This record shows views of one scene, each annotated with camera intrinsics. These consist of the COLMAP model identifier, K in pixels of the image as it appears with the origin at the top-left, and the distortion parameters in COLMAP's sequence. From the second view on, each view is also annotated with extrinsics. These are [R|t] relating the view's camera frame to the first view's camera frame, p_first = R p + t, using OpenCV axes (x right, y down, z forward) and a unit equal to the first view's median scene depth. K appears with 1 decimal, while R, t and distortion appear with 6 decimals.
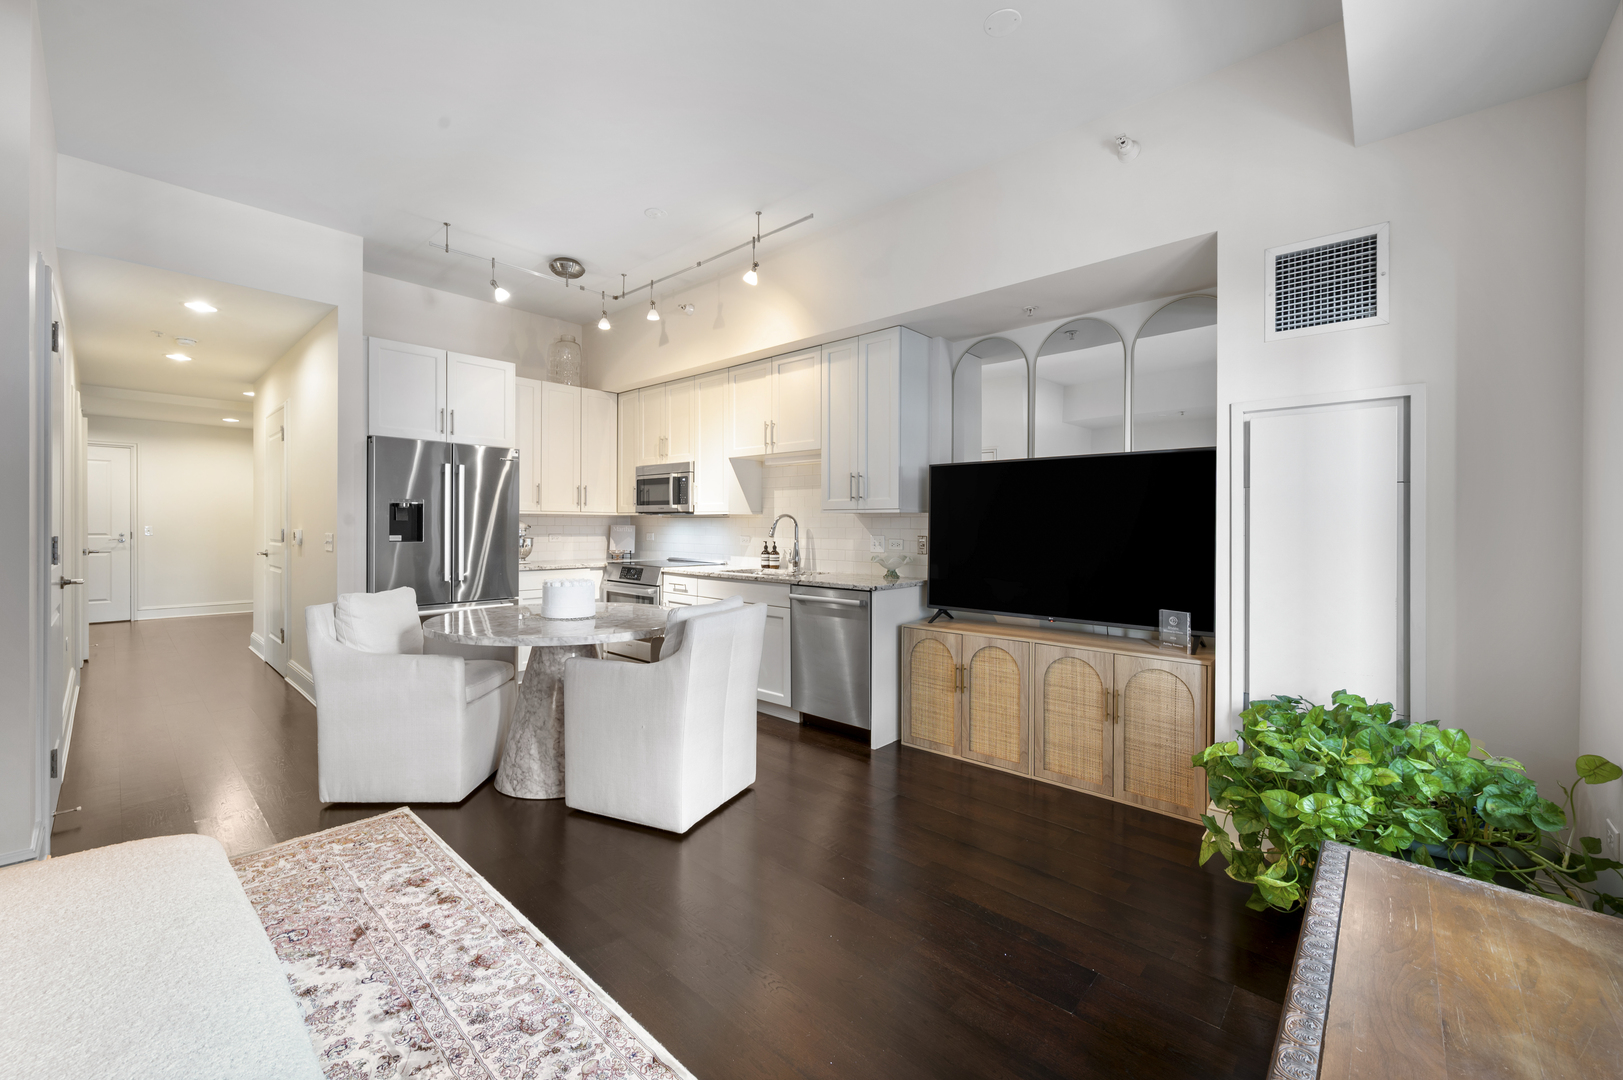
lens RADIAL K [[639.9, 0, 820.7], [0, 639.9, 529.8], [0, 0, 1]] dist [-0.000676, 0.000080]
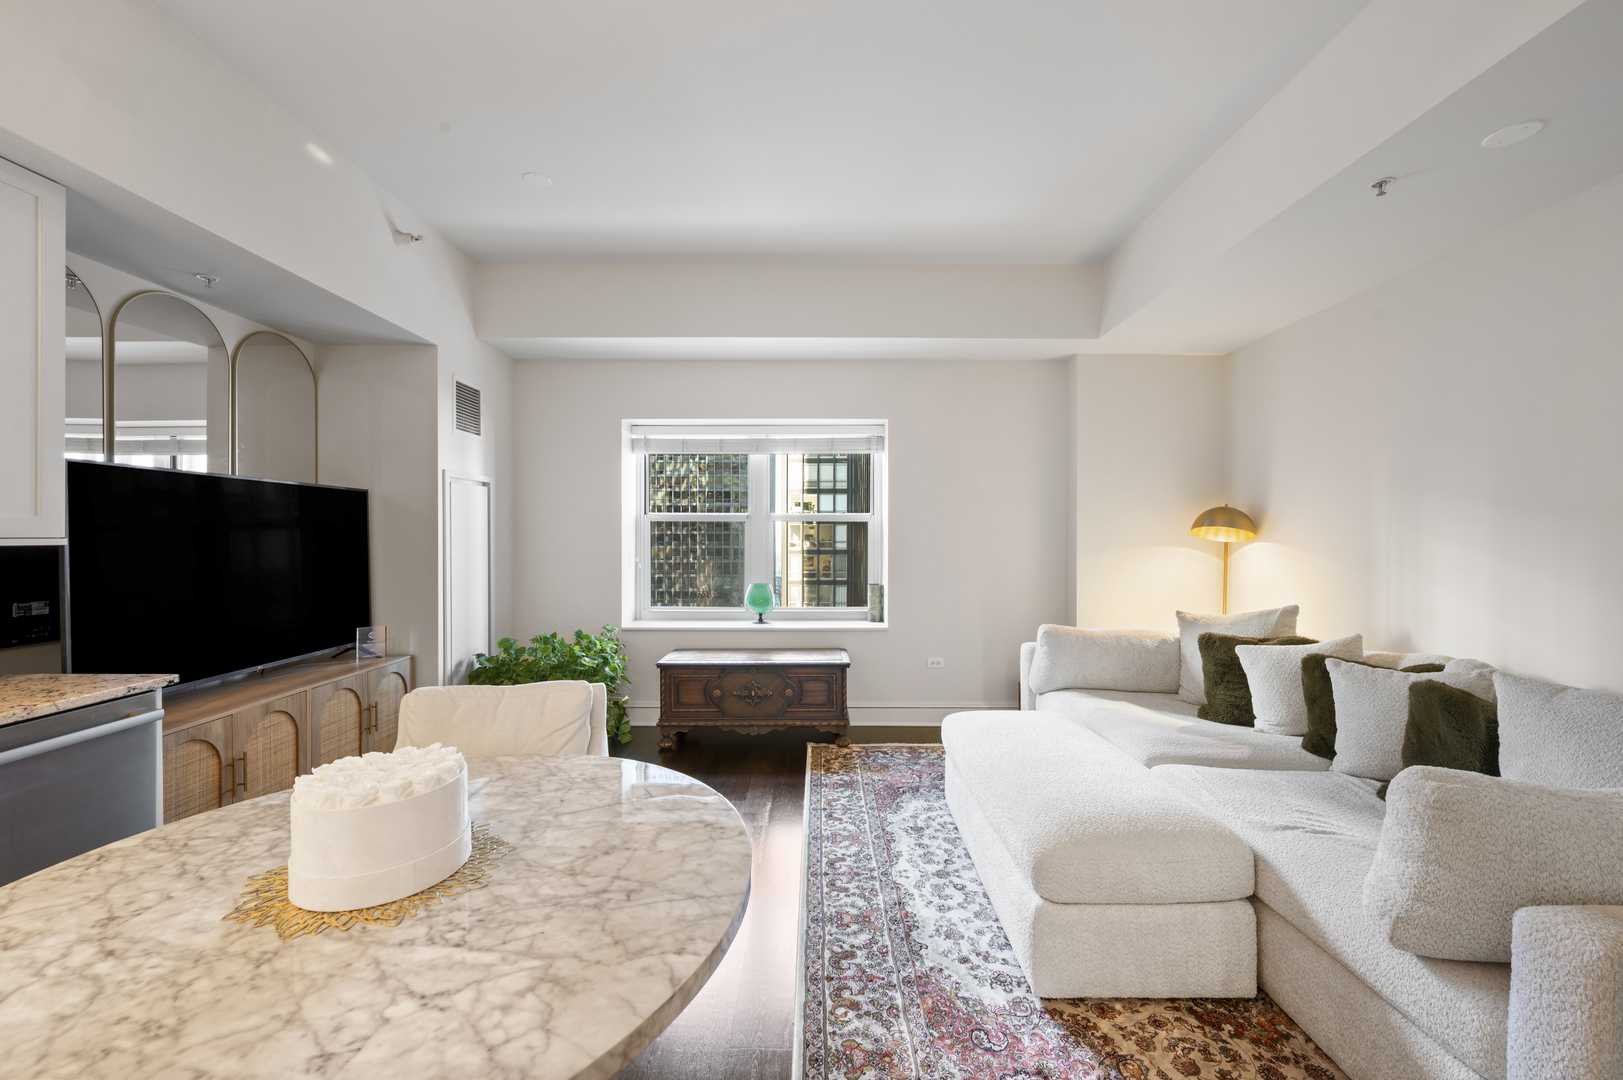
lens RADIAL K [[639.9, 0, 813.9], [0, 639.9, 539.3], [0, 0, 1]] dist [-0.000676, 0.000080]
pose [[-0.660636, -0.007350, 0.750671, -0.516582], [0.005919, 0.999870, 0.014999, -0.027570], [-0.750683, 0.014352, -0.660506, 0.681784]]
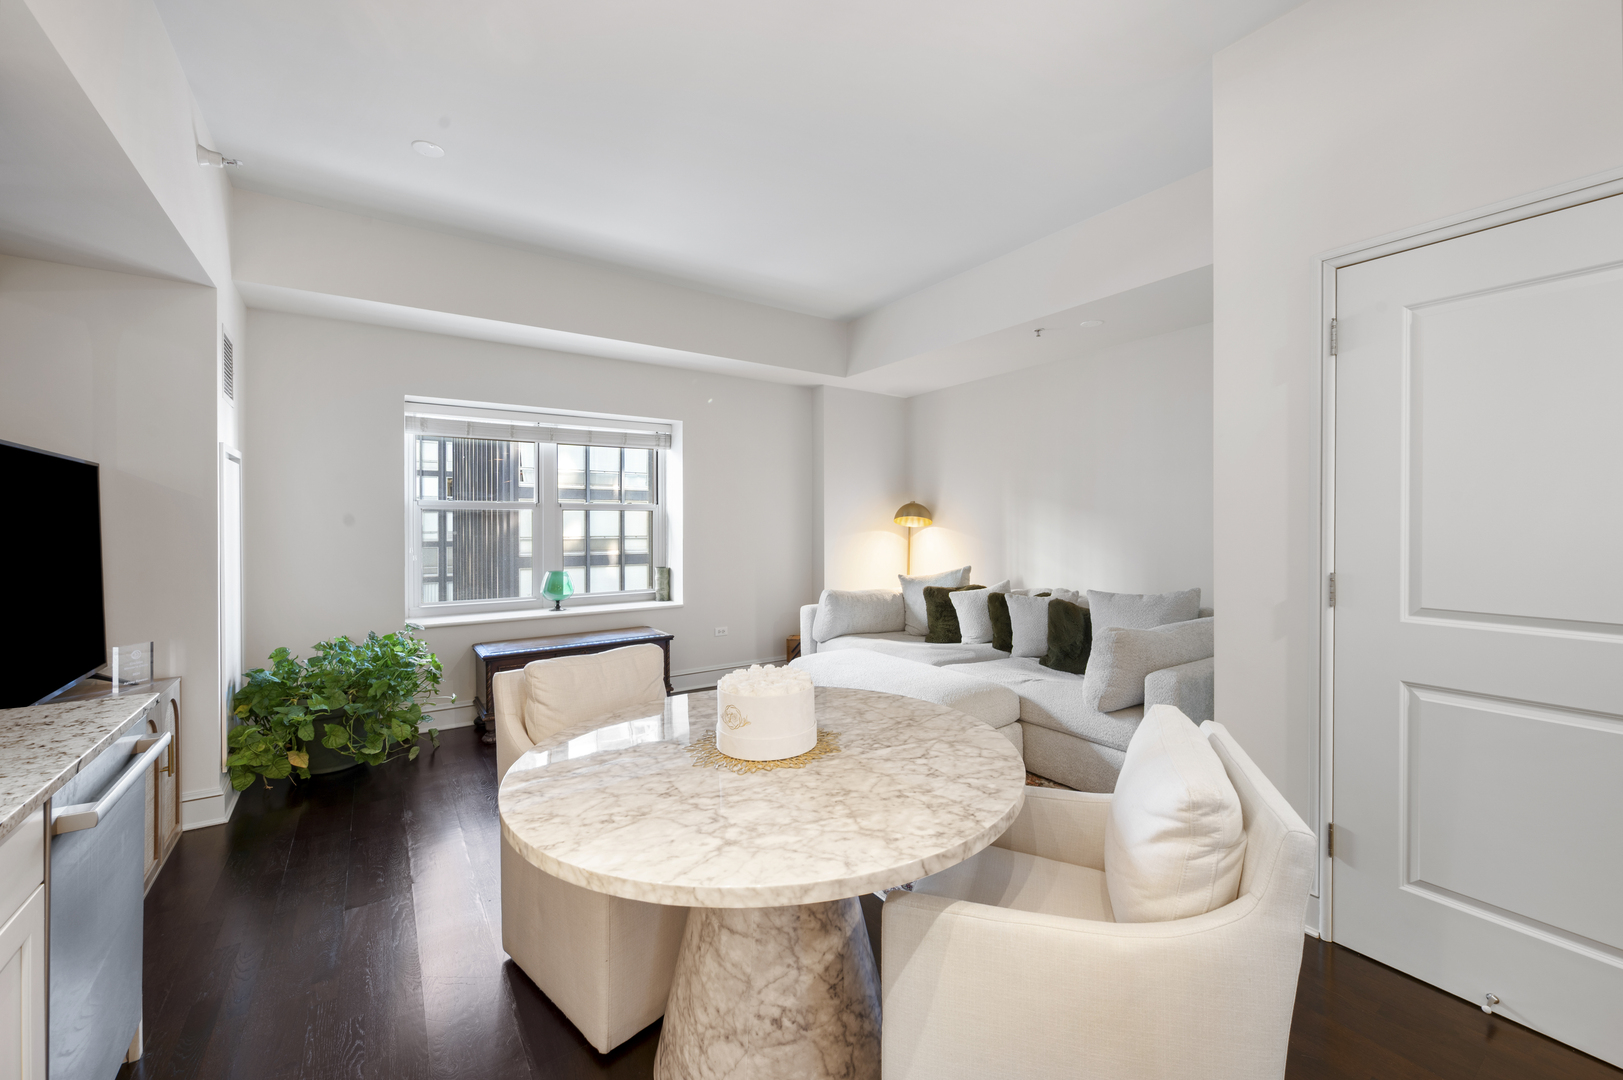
lens RADIAL K [[639.9, 0, 821.7], [0, 639.9, 526.3], [0, 0, 1]] dist [-0.000676, 0.000080]
pose [[-0.971236, -0.000358, 0.238119, -0.363113], [0.003465, 0.999872, 0.015634, -0.029308], [-0.238094, 0.016010, -0.971110, 0.960285]]
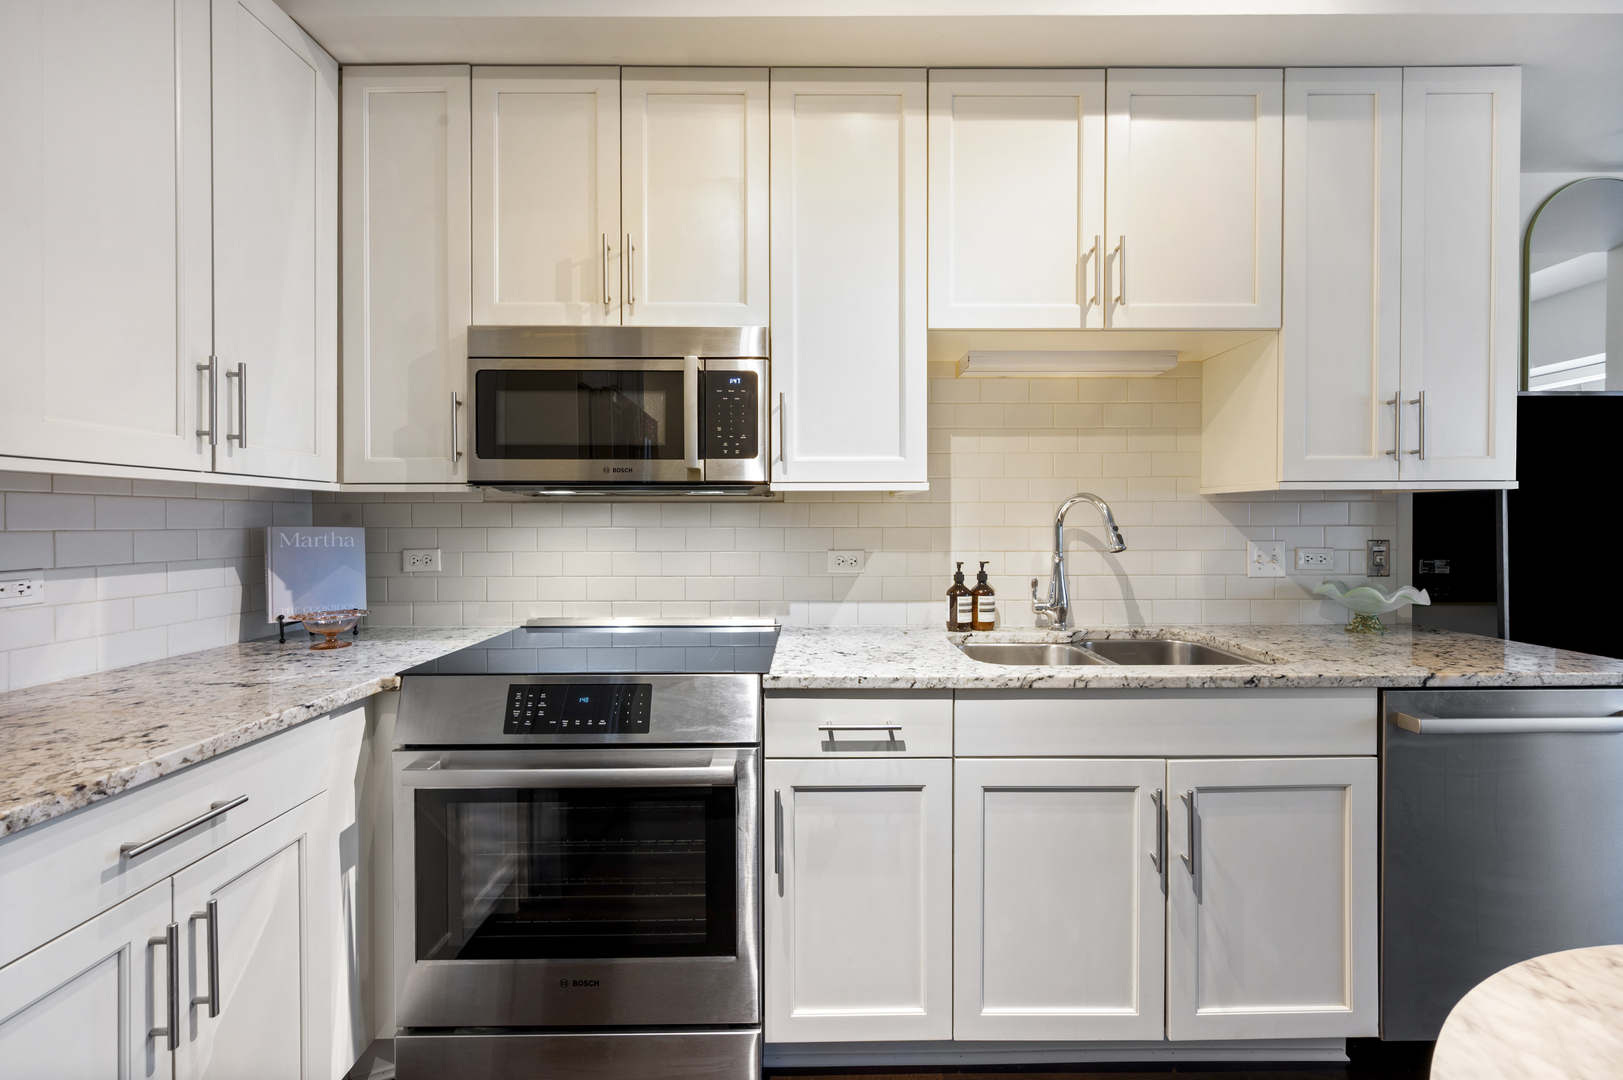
lens RADIAL K [[639.9, 0, 812.3], [0, 639.9, 524.7], [0, 0, 1]] dist [-0.000676, 0.000080]
pose [[0.747776, -0.009639, 0.663881, -0.412958], [0.012727, 0.999919, 0.000183, -0.006489], [-0.663829, 0.008313, 0.747838, 0.764423]]
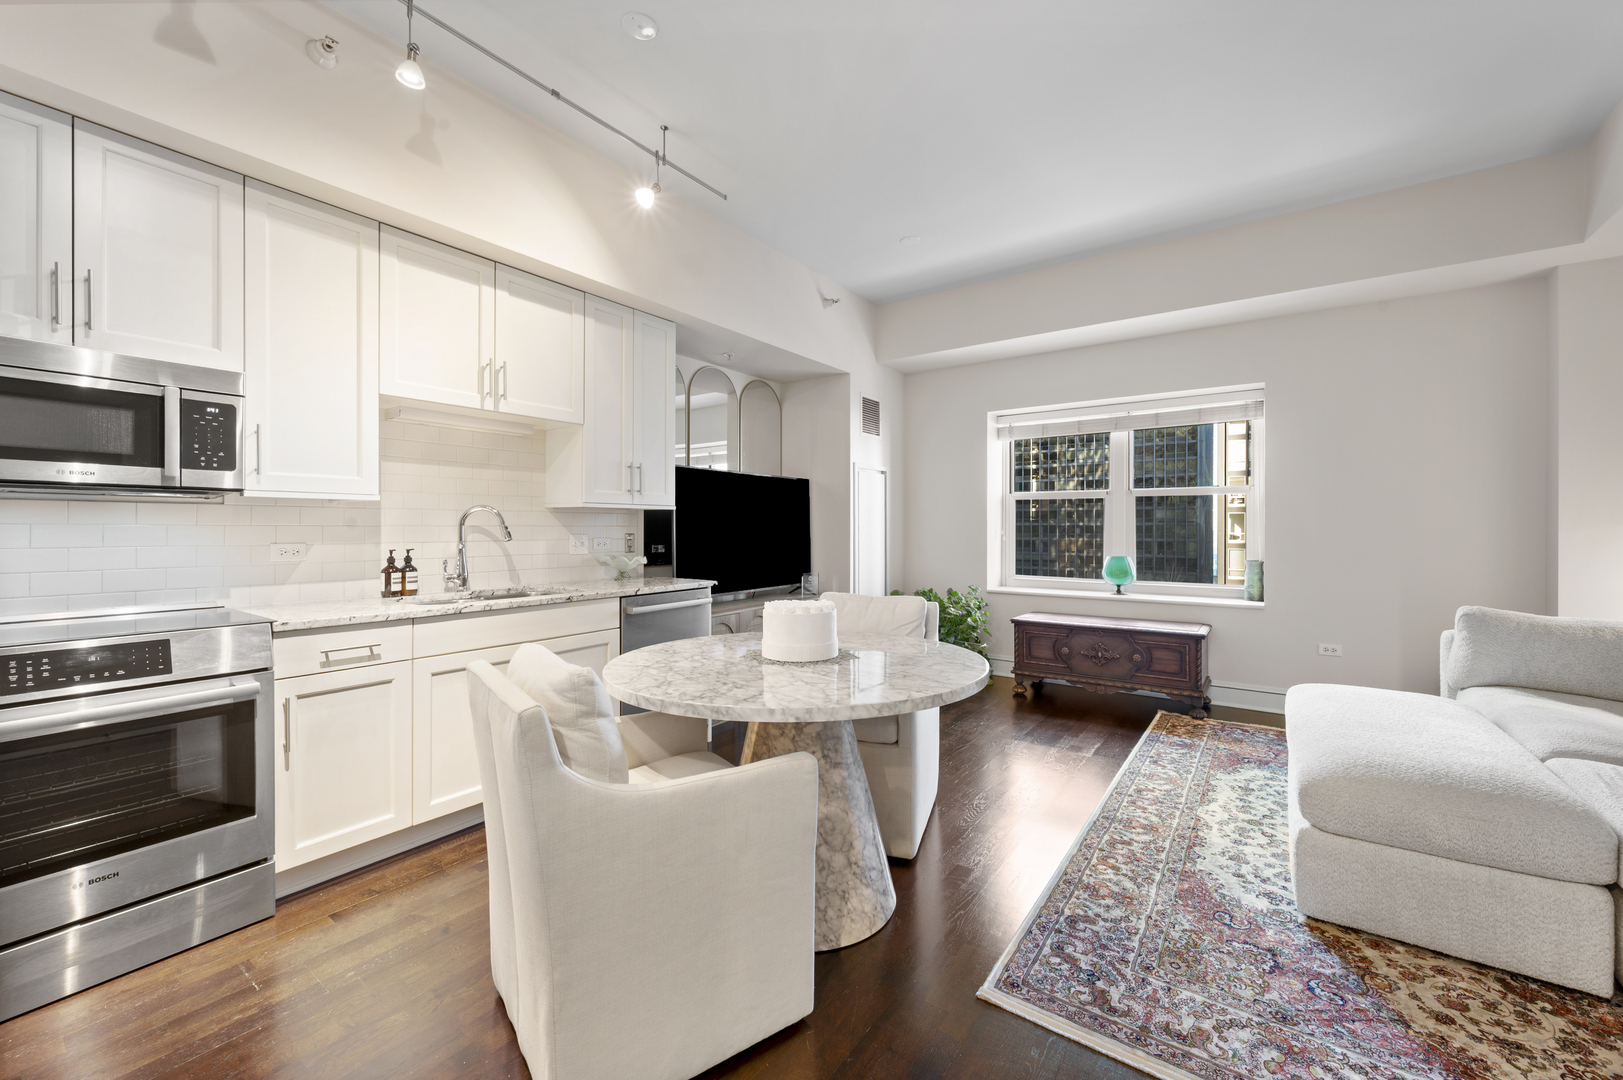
lens RADIAL K [[639.9, 0, 812.9], [0, 639.9, 530.1], [0, 0, 1]] dist [-0.000676, 0.000080]
pose [[-0.102724, -0.007529, 0.994681, -0.688611], [0.009959, 0.999913, 0.008597, -0.000864], [-0.994660, 0.010789, -0.102640, 0.684139]]
